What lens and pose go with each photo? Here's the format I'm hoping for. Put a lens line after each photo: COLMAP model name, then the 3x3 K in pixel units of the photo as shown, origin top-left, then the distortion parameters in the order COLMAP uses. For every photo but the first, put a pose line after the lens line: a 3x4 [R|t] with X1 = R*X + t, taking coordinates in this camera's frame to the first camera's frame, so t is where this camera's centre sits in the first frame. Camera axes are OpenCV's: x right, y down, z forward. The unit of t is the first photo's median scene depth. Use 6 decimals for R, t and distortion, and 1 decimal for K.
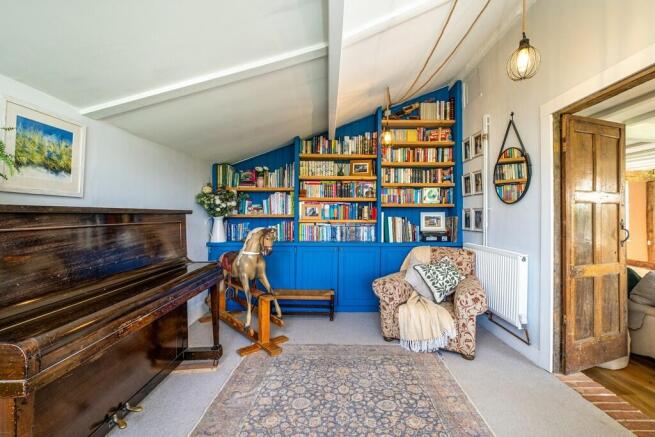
lens RADIAL K [[288.1, 0, 328.4], [0, 288.1, 215.6], [0, 0, 1]] dist [0.007570, -0.001981]
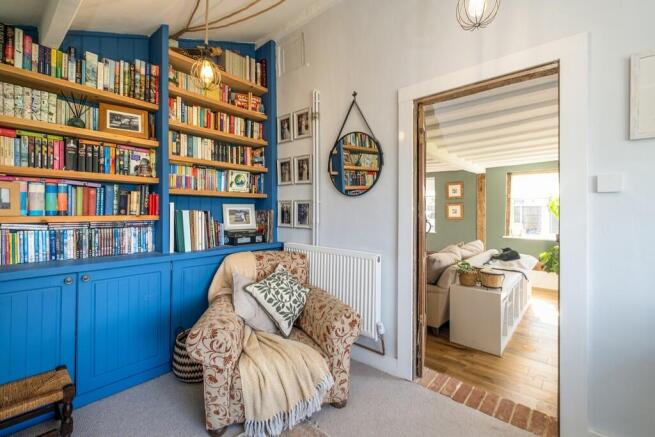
lens RADIAL K [[288.1, 0, 328.4], [0, 288.1, 211.0], [0, 0, 1]] dist [0.007570, -0.001981]
pose [[0.645542, 0.000109, 0.763724, -0.060622], [-0.008198, 0.999943, 0.006787, -0.001218], [-0.763680, -0.010642, 0.645507, 0.356819]]
